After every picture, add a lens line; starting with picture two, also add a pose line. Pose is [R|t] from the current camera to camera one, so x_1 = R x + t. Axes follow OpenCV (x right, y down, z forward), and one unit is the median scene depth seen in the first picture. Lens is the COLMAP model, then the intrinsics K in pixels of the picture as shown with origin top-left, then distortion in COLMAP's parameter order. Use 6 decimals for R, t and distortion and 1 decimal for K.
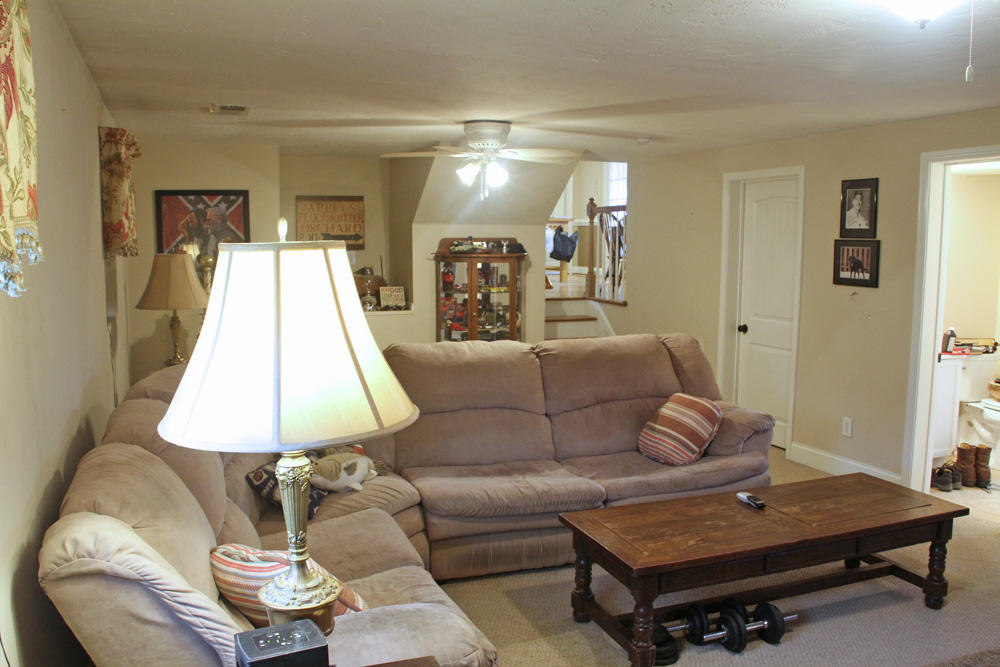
lens RADIAL K [[821.2, 0, 502.2], [0, 821.2, 348.7], [0, 0, 1]] dist [-0.167464, 0.115248]
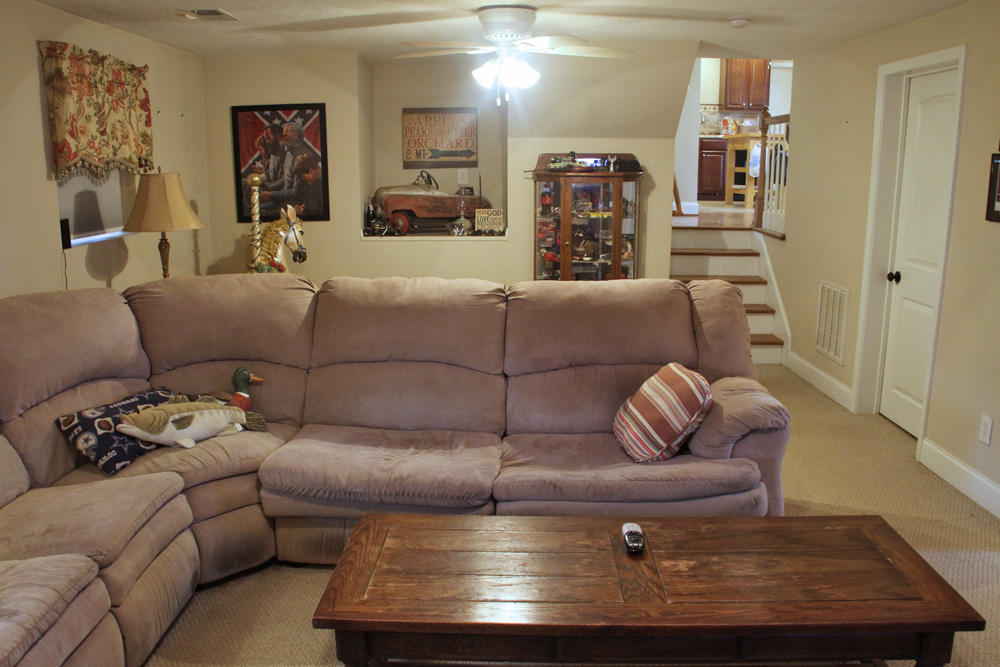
lens RADIAL K [[821.2, 0, 502.2], [0, 821.2, 348.7], [0, 0, 1]] dist [-0.167464, 0.115248]
pose [[0.924566, 0.080657, -0.372387, 0.304900], [-0.044539, 0.993516, 0.104607, -0.024620], [0.378410, -0.080130, 0.922163, 0.234338]]
